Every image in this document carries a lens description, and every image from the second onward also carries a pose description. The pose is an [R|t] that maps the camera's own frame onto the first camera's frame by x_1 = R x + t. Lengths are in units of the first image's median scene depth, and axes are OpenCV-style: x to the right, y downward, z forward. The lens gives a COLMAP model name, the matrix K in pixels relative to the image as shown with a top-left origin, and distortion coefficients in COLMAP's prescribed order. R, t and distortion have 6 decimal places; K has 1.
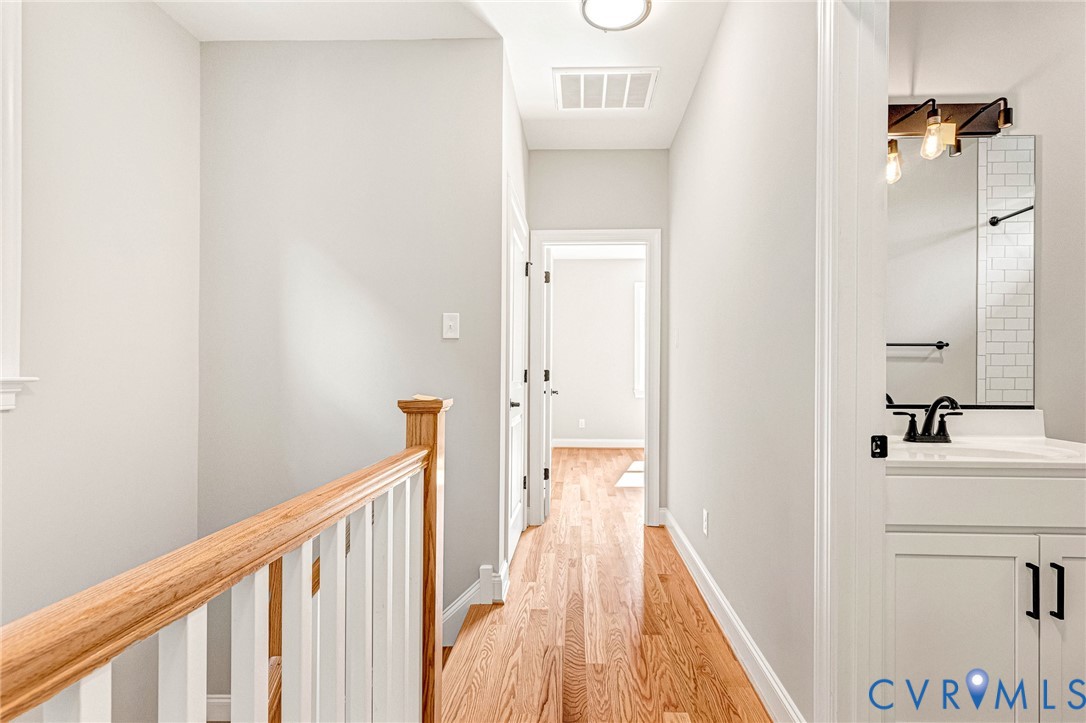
lens RADIAL K [[521.1, 0, 574.0], [0, 521.1, 365.4], [0, 0, 1]] dist [0.017547, -0.000085]
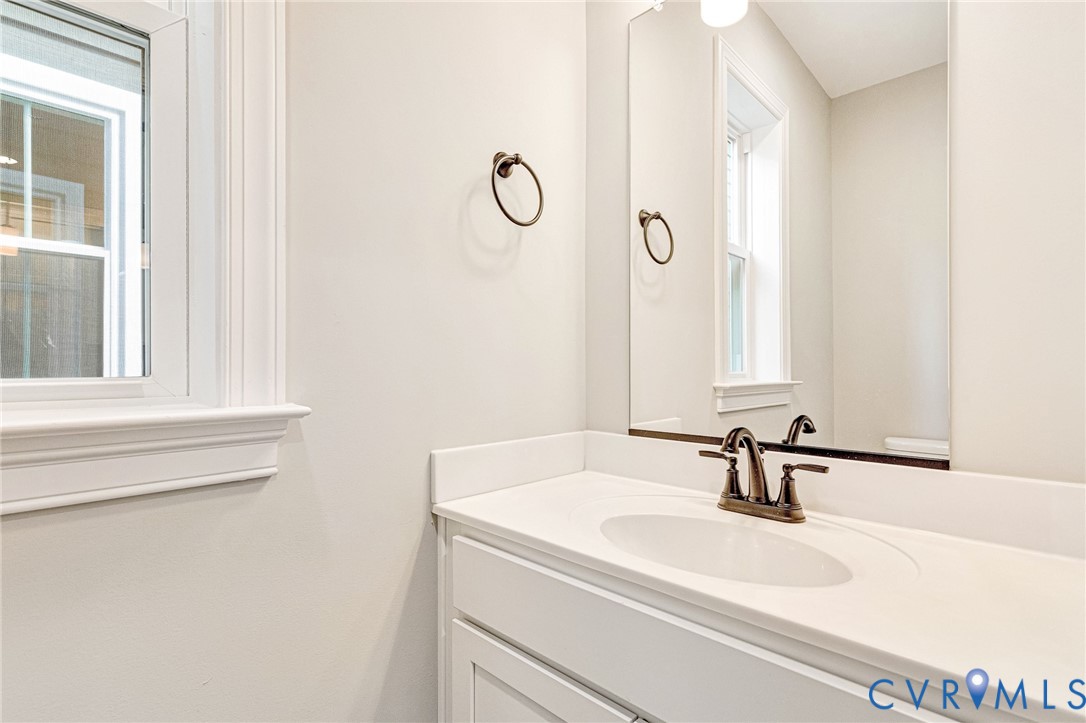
lens RADIAL K [[515.7, 0, 545.8], [0, 515.7, 368.7], [0, 0, 1]] dist [0.004289, -0.000315]
pose [[0.736653, -0.018847, -0.676008, 0.825600], [0.010249, 0.999808, -0.016706, 0.005752], [0.676193, 0.005379, 0.736705, 0.448909]]
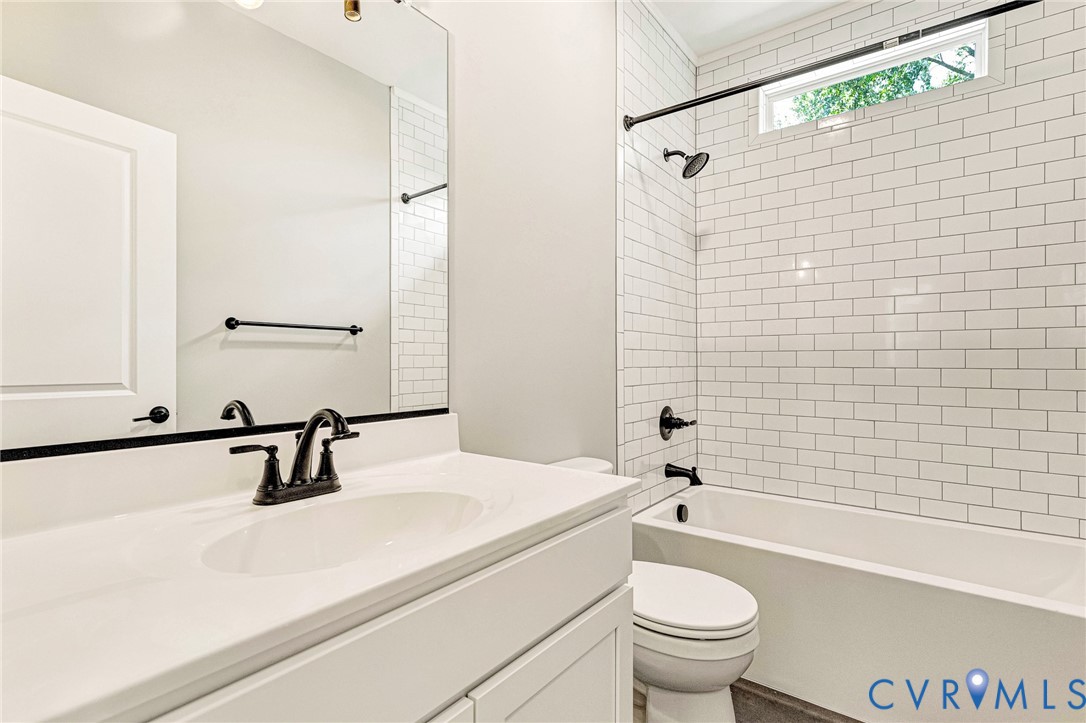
lens RADIAL K [[515.7, 0, 545.8], [0, 515.7, 368.7], [0, 0, 1]] dist [0.004289, -0.000315]
pose [[0.593212, -0.013391, 0.804935, 0.389316], [-0.005229, 0.999776, 0.020485, 0.007896], [-0.805029, -0.016361, 0.593010, 0.482017]]
